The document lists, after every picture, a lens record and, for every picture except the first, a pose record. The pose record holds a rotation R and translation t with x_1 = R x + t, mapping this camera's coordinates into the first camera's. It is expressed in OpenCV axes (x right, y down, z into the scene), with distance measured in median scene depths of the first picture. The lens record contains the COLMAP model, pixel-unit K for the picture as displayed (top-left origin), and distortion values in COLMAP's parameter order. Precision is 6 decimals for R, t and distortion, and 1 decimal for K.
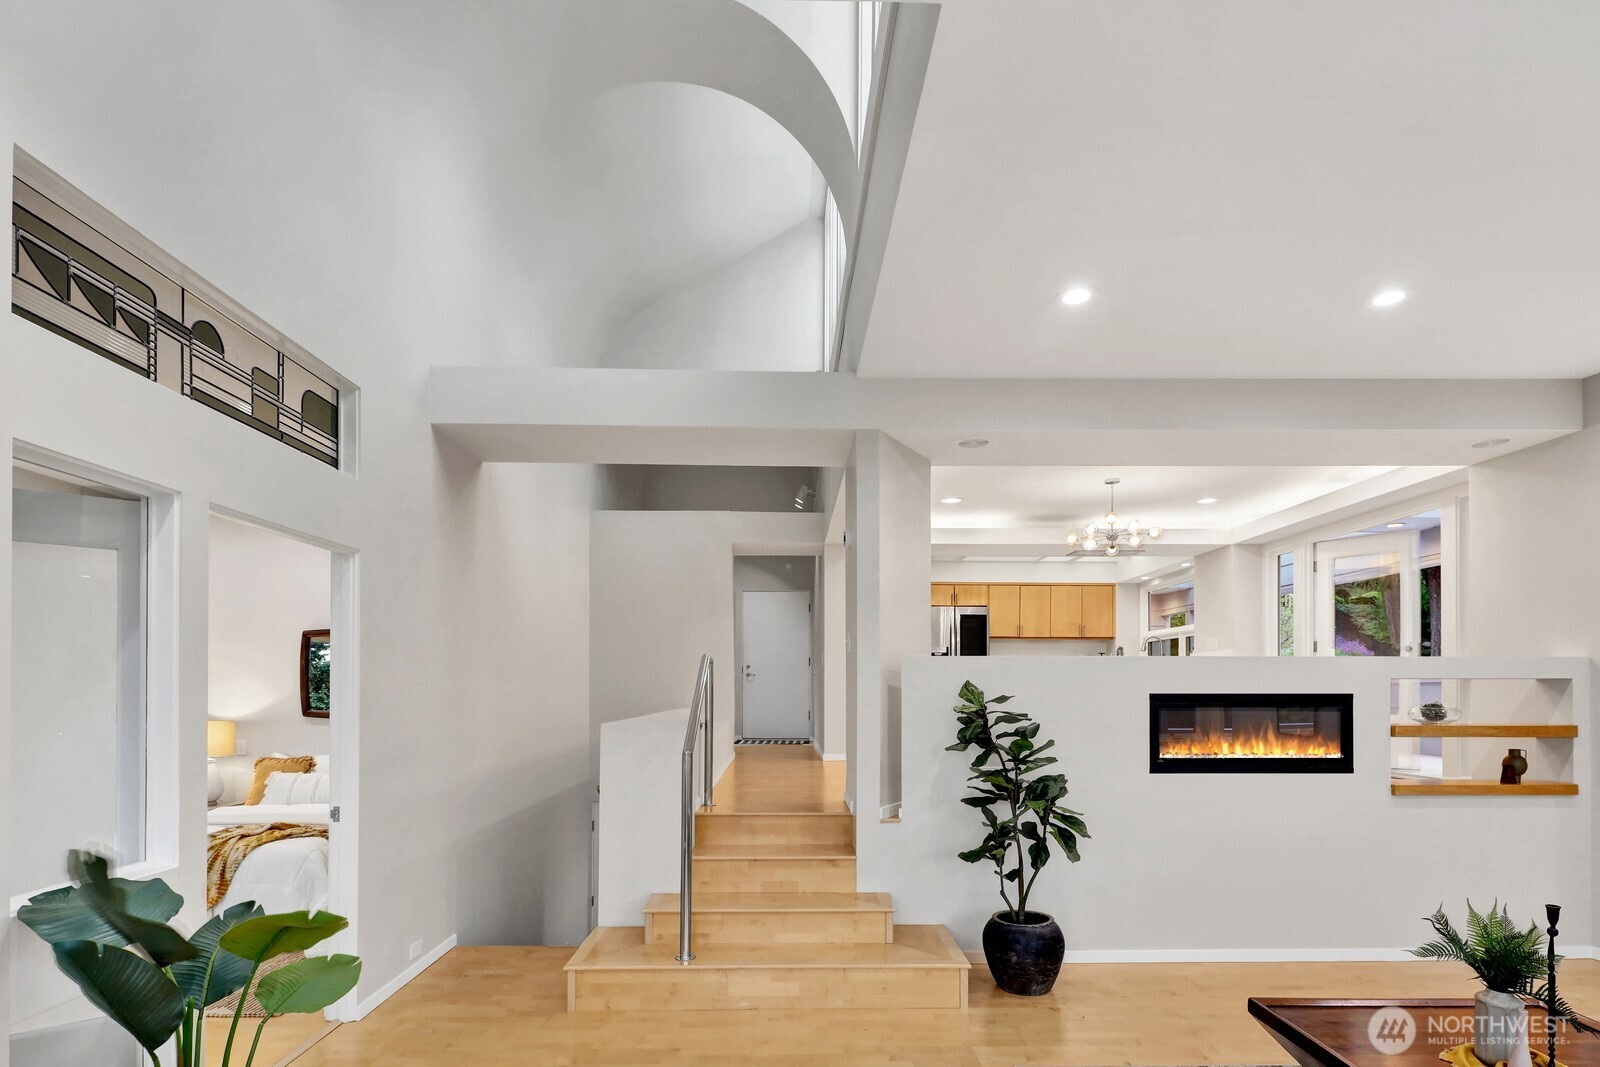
lens RADIAL K [[782.6, 0, 828.6], [0, 782.6, 674.0], [0, 0, 1]] dist [0.004236, -0.000874]
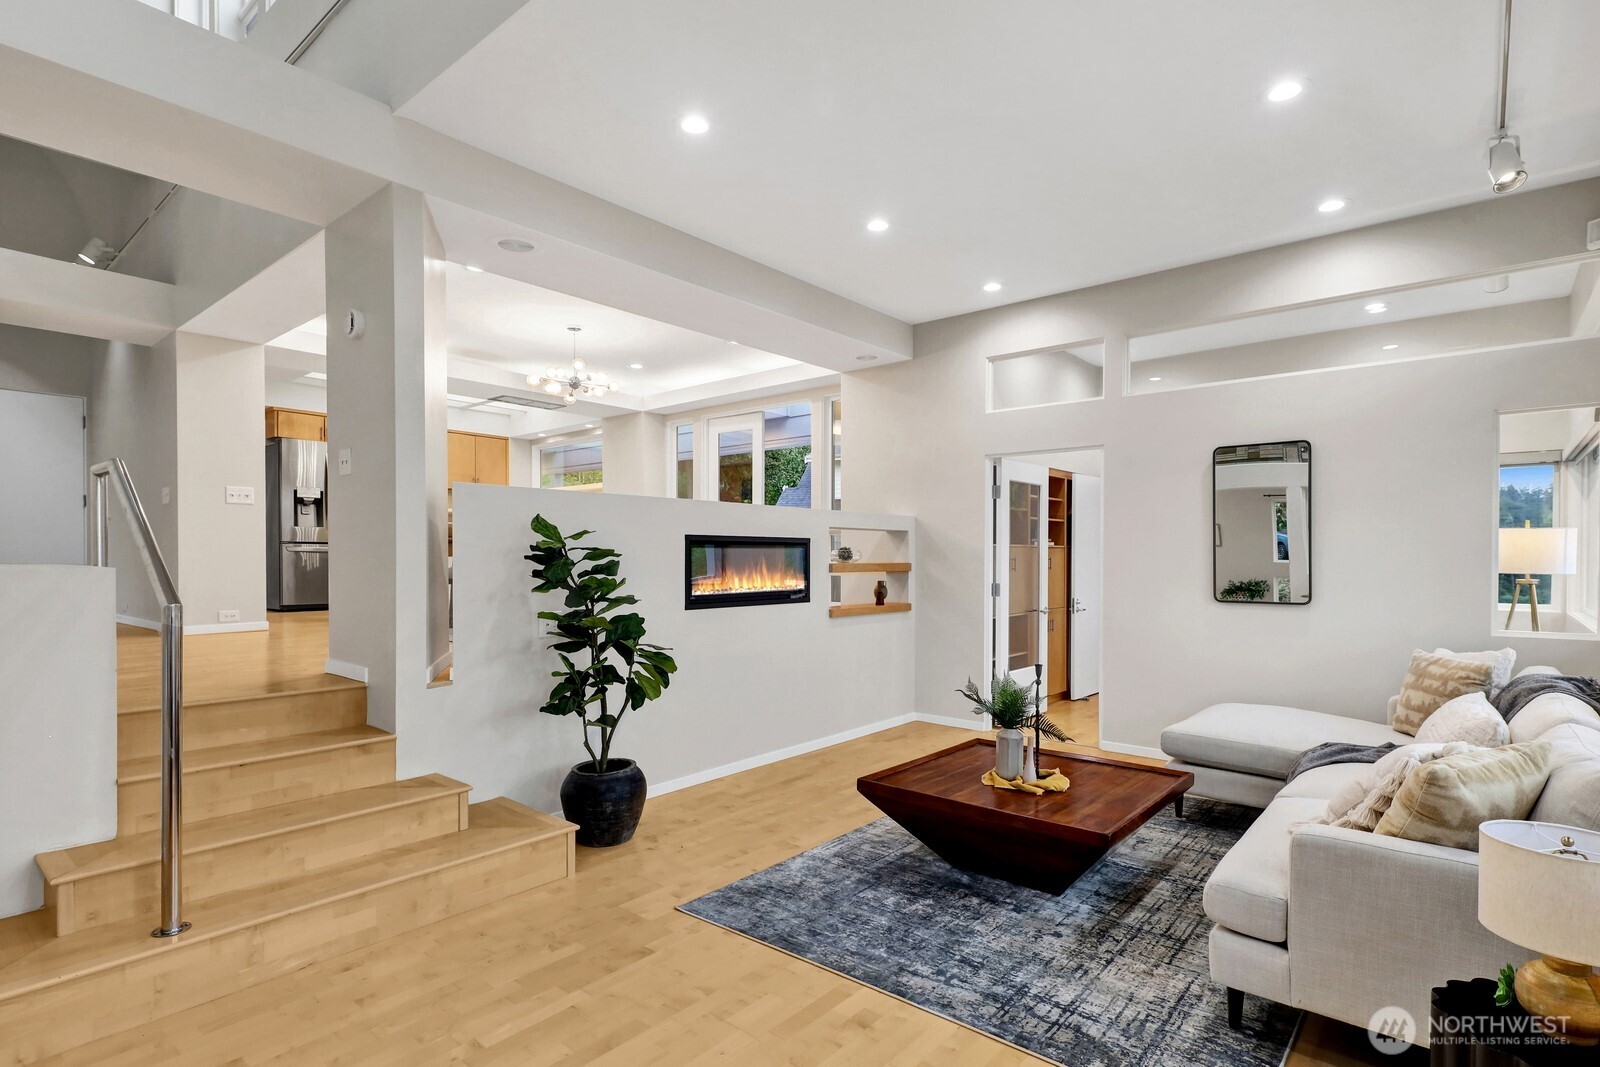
lens RADIAL K [[785.5, 0, 791.6], [0, 785.5, 560.5], [0, 0, 1]] dist [0.002693, -0.001518]
pose [[0.671683, -0.002044, 0.740836, -0.284750], [-0.012849, 0.999814, 0.014408, 0.044291], [-0.740728, -0.019197, 0.671531, 0.190538]]
